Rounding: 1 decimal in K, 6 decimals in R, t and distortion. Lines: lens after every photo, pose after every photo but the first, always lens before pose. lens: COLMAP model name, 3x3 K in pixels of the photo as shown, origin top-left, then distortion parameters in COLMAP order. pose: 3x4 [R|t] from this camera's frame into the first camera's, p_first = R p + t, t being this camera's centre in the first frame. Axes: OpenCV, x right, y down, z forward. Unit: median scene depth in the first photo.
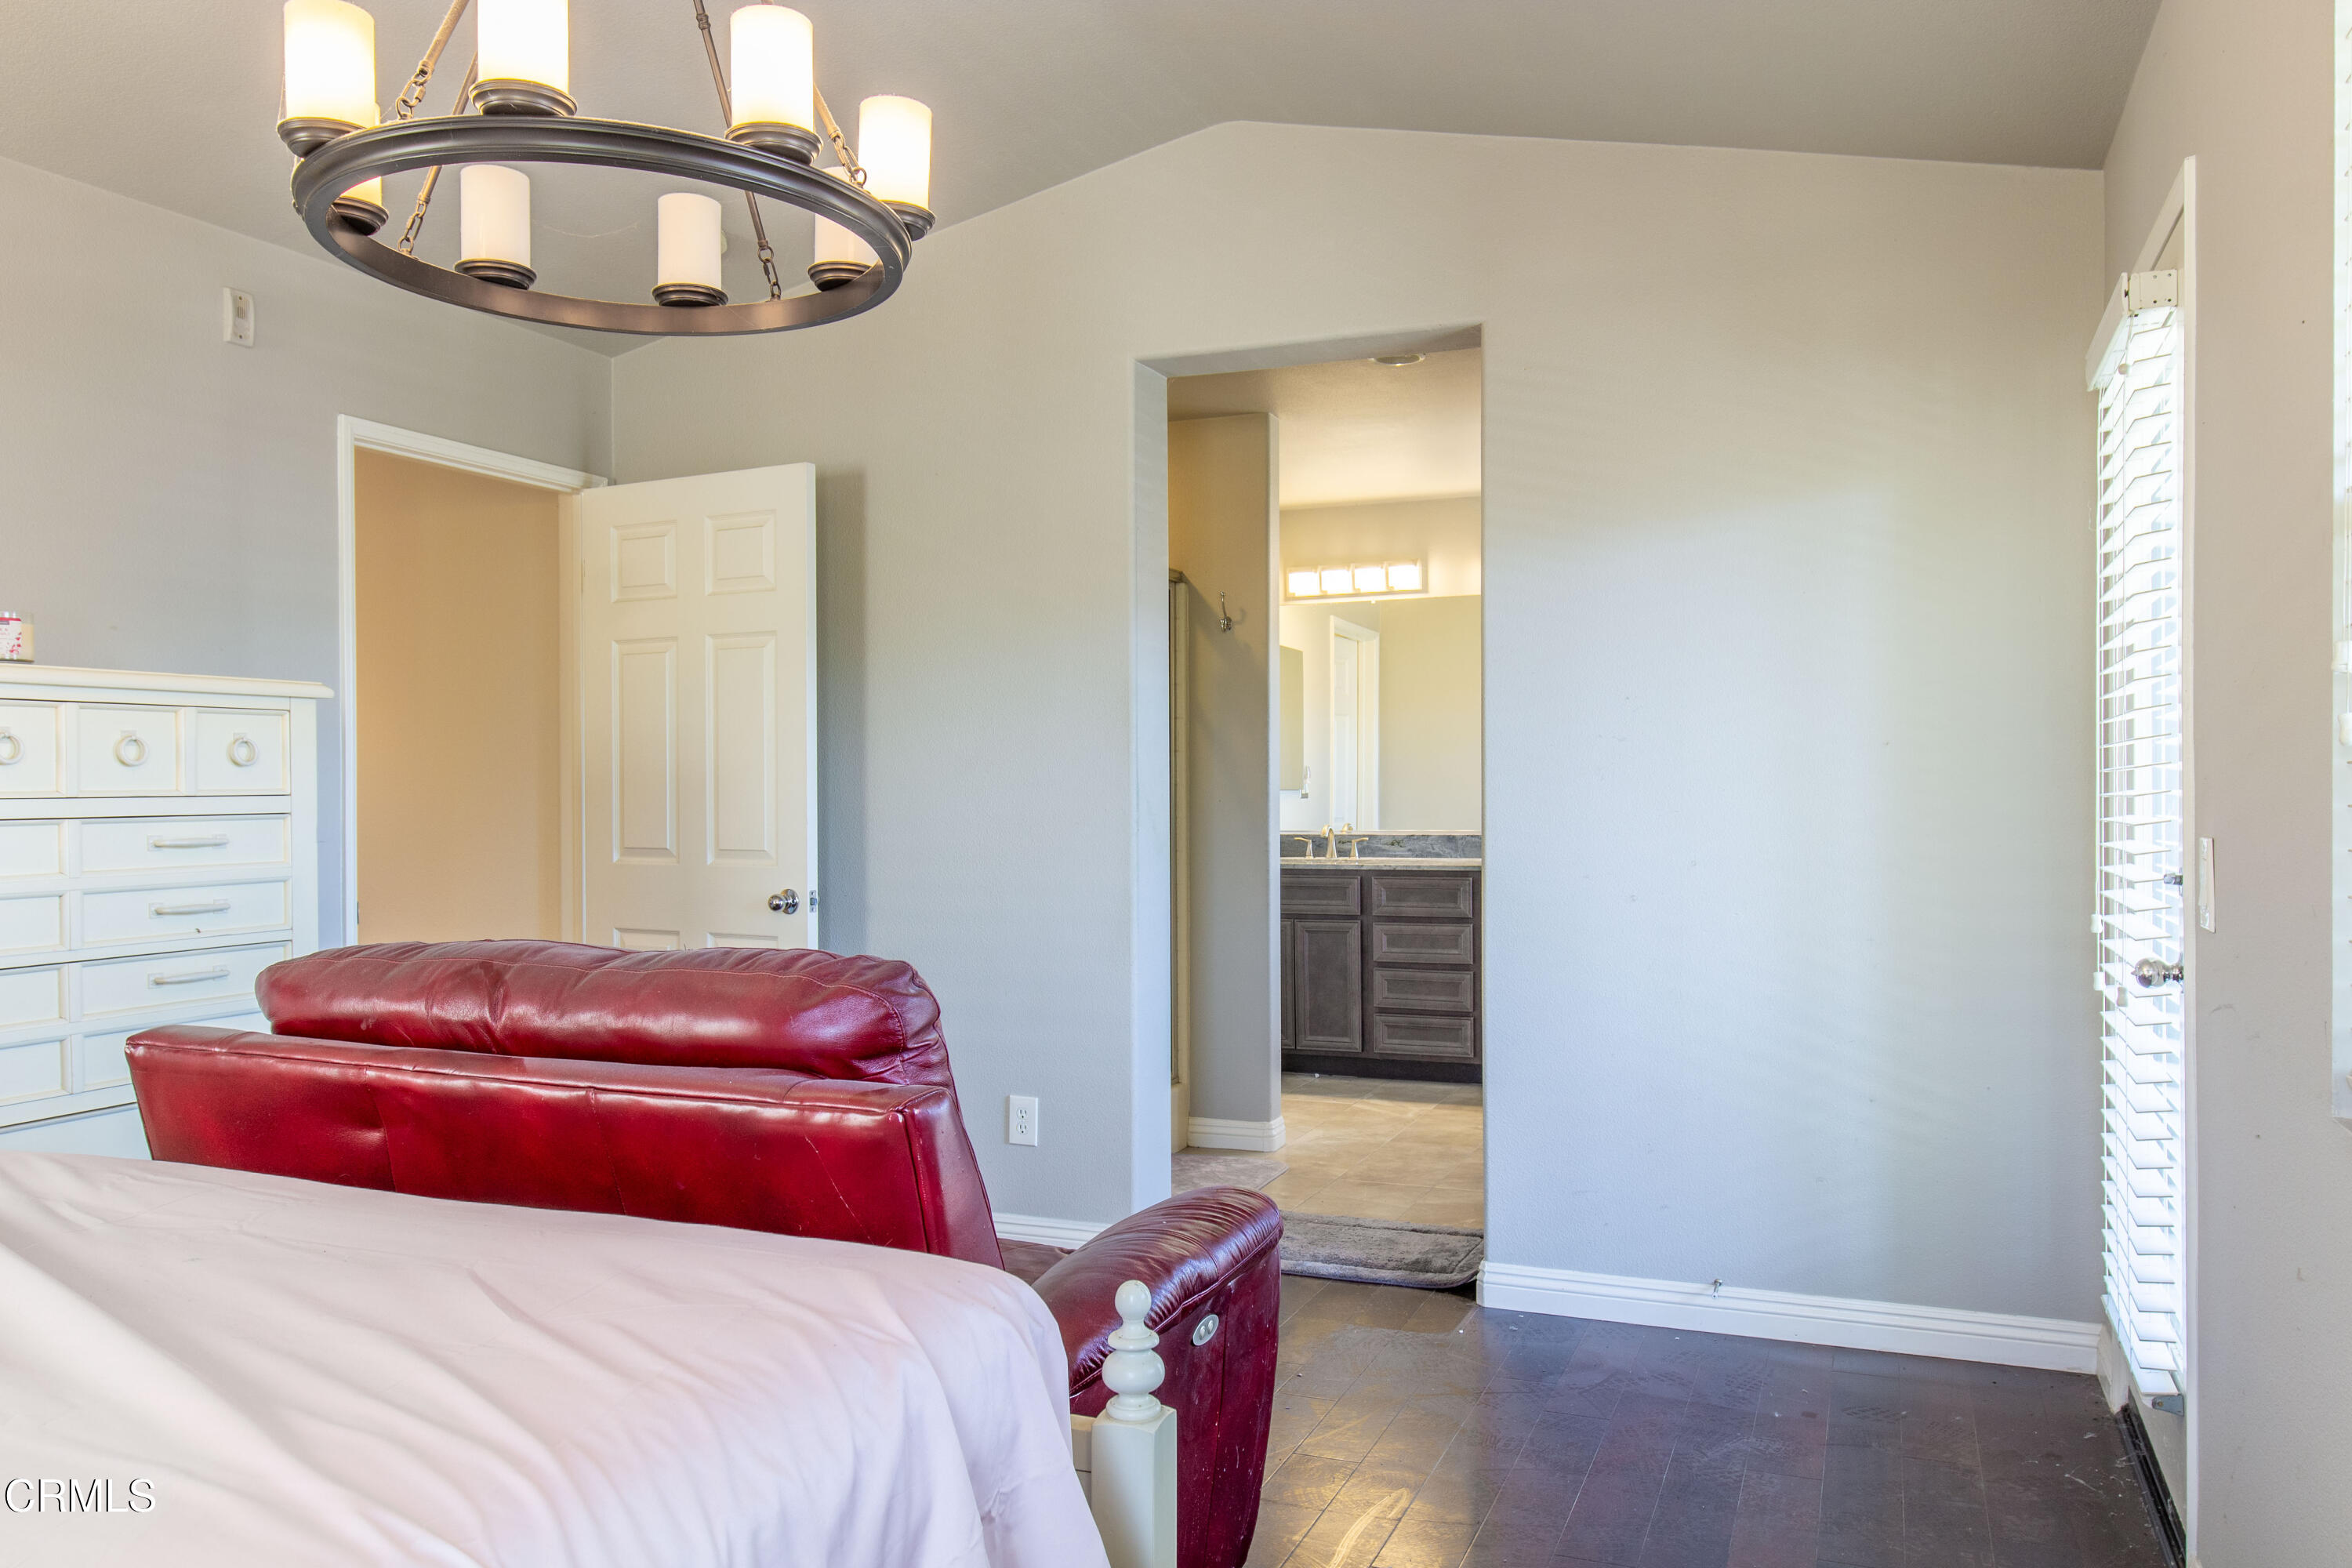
lens RADIAL K [[1733.0, 0, 1172.2], [0, 1733.0, 787.7], [0, 0, 1]] dist [0.013007, -0.008885]
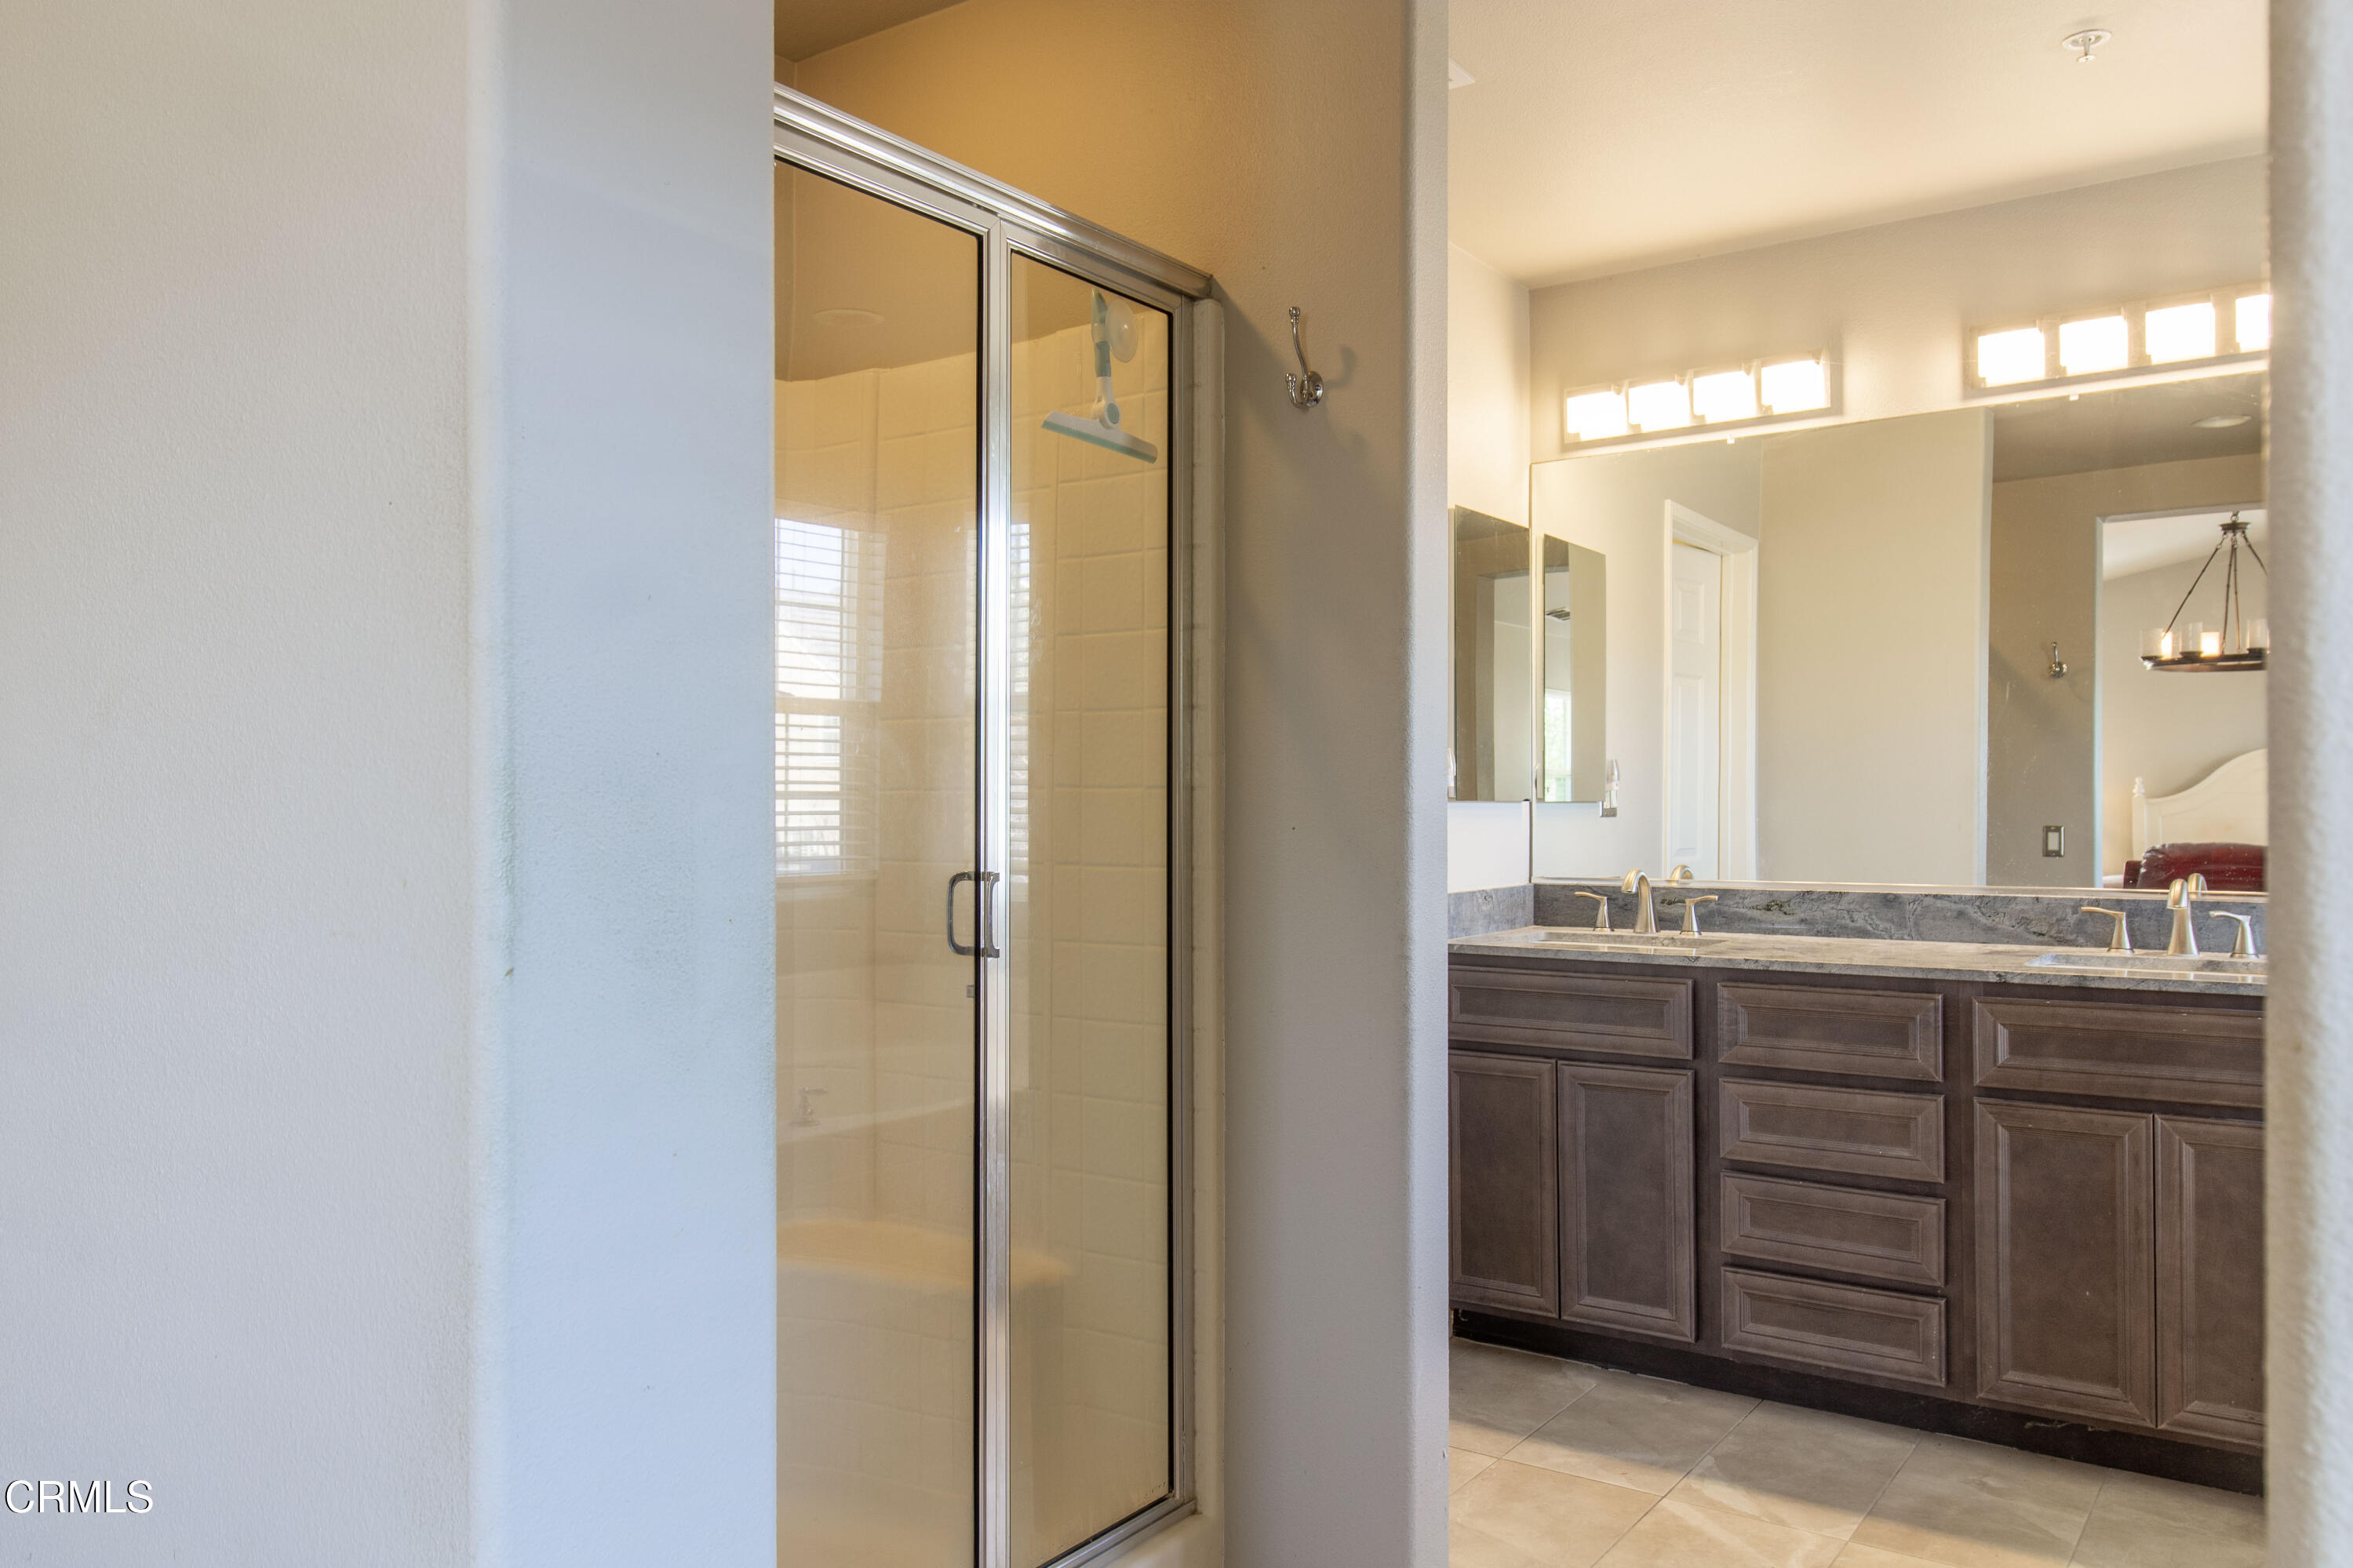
lens RADIAL K [[1733.5, 0, 1173.0], [0, 1733.5, 787.3], [0, 0, 1]] dist [0.013007, -0.008885]
pose [[0.975087, 0.003452, -0.221798, 0.073992], [-0.004601, 0.999979, -0.004664, -0.000076], [0.221777, 0.005568, 0.975082, 0.491831]]
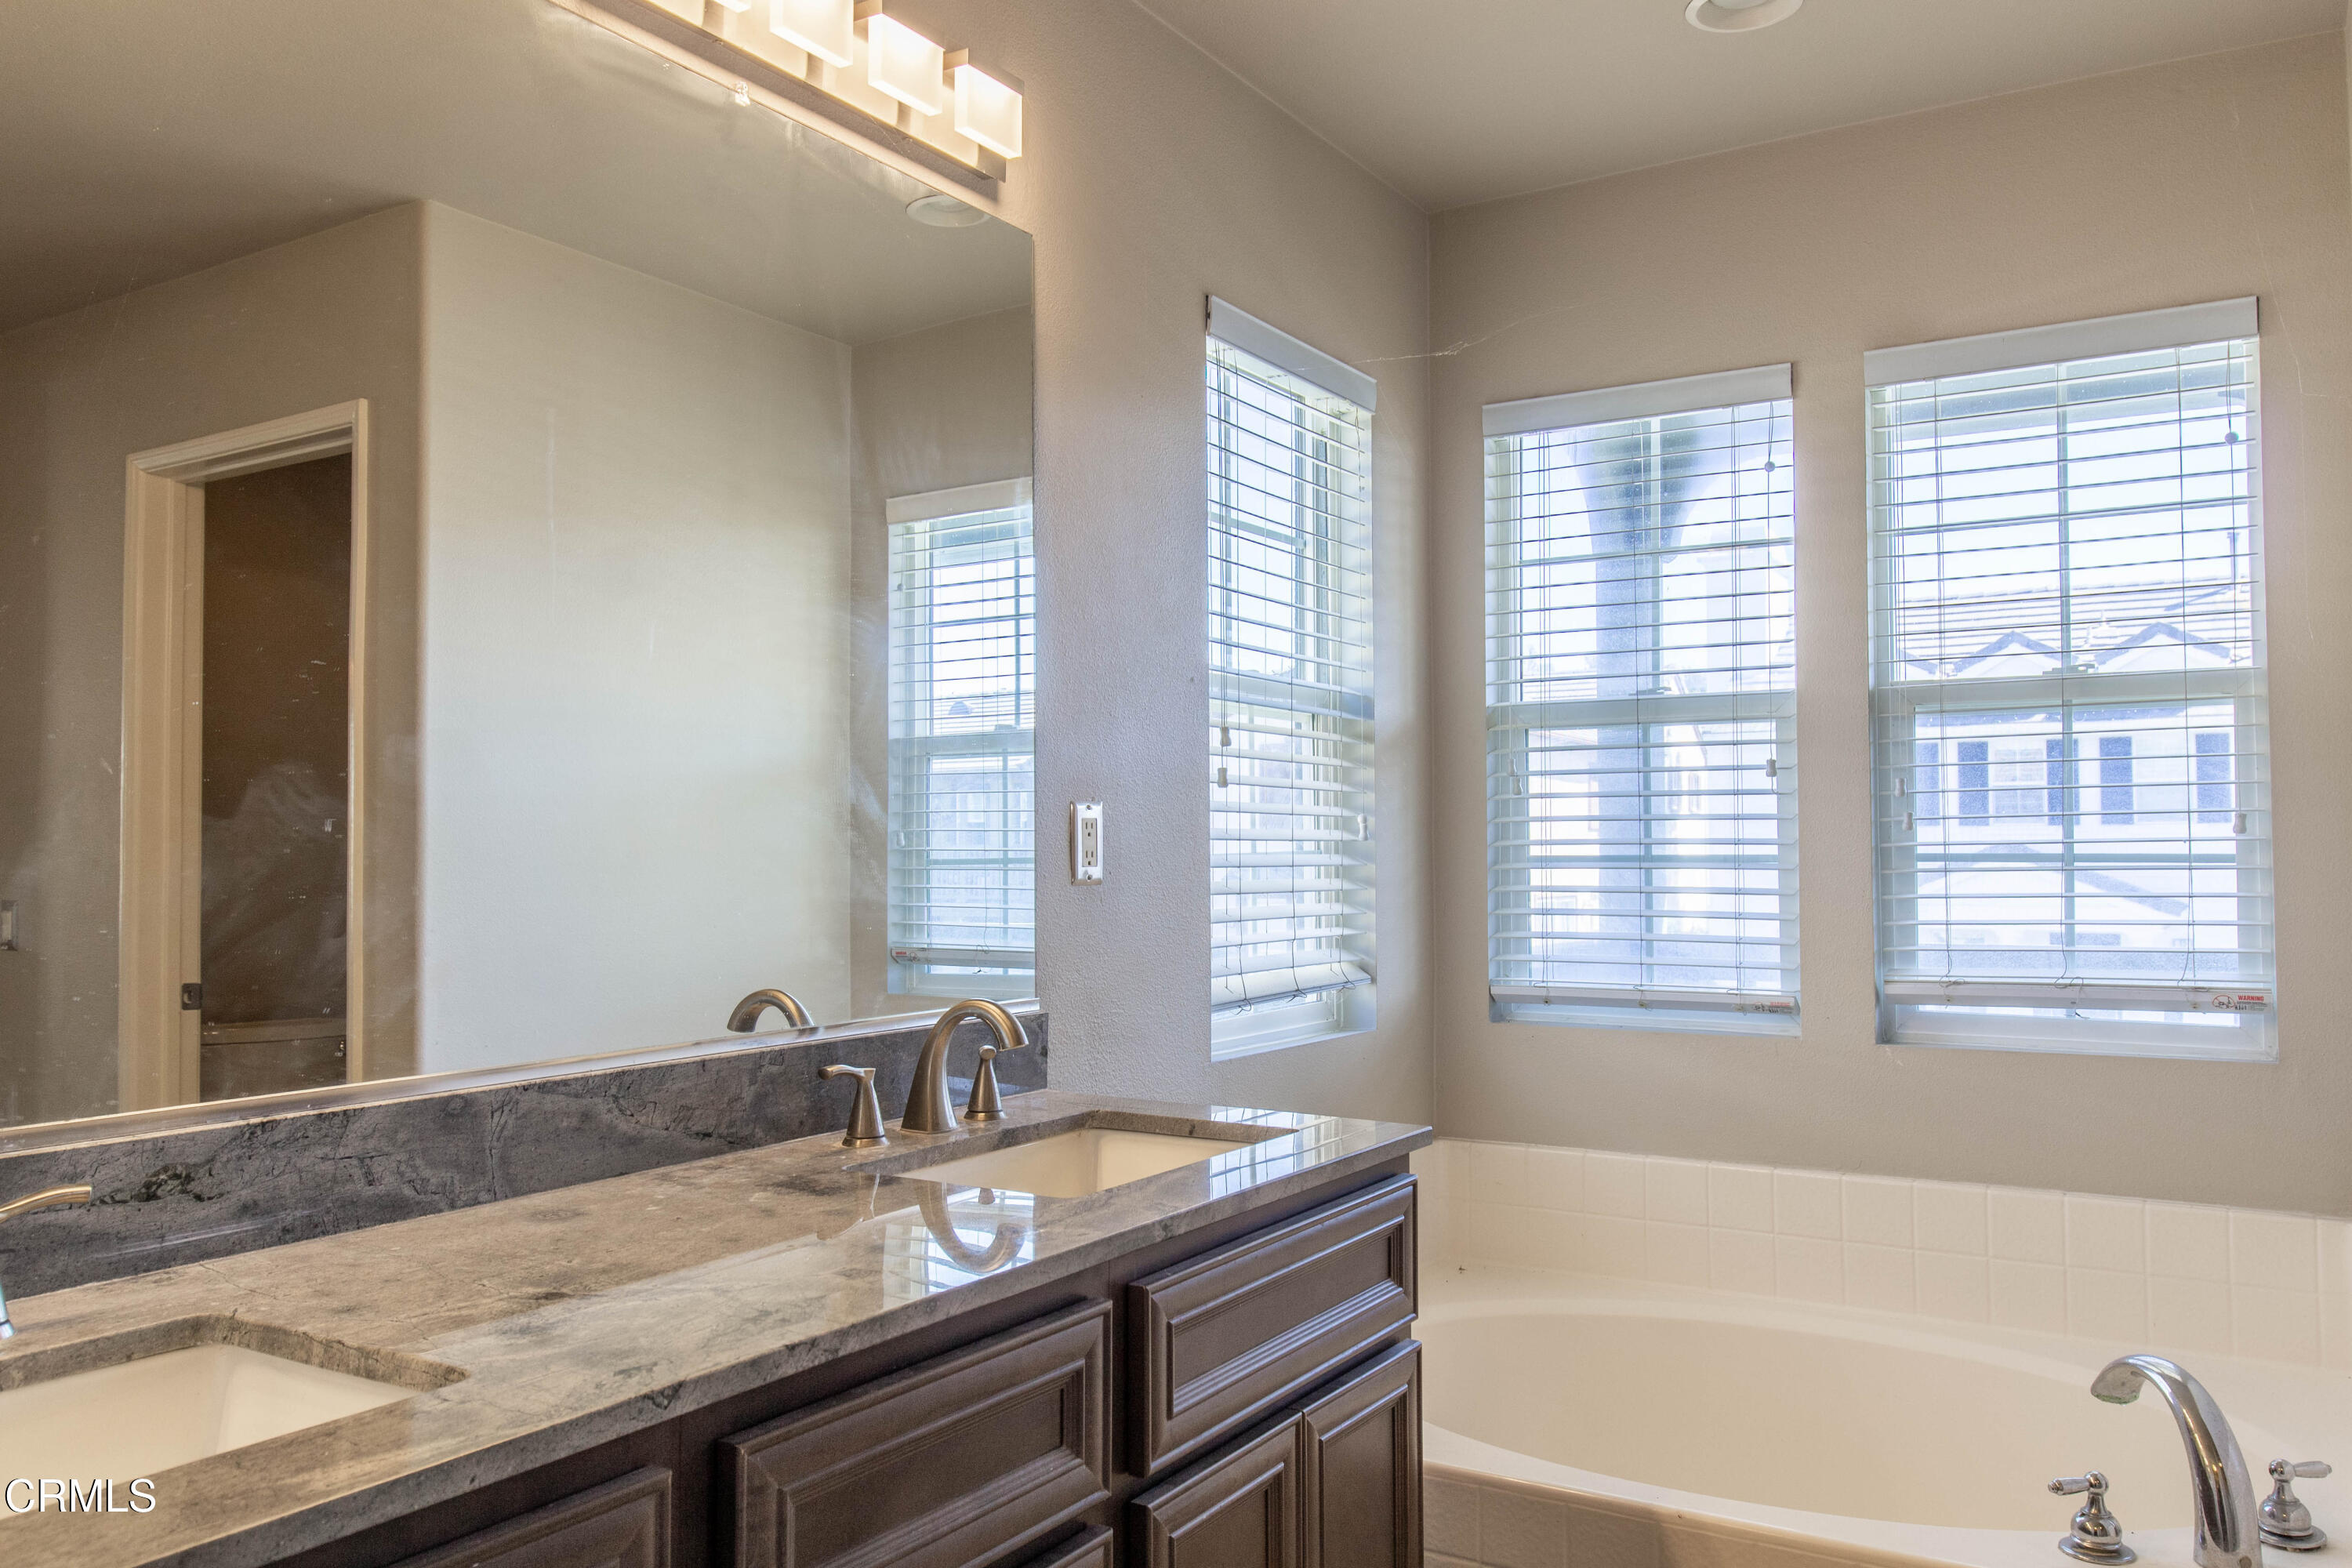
lens RADIAL K [[1733.0, 0, 1176.8], [0, 1733.0, 788.3], [0, 0, 1]] dist [0.013007, -0.008885]
pose [[0.163019, 0.044077, 0.985638, -0.030078], [0.006396, 0.998933, -0.045729, 0.000999], [-0.986602, 0.013759, 0.162563, 0.931447]]
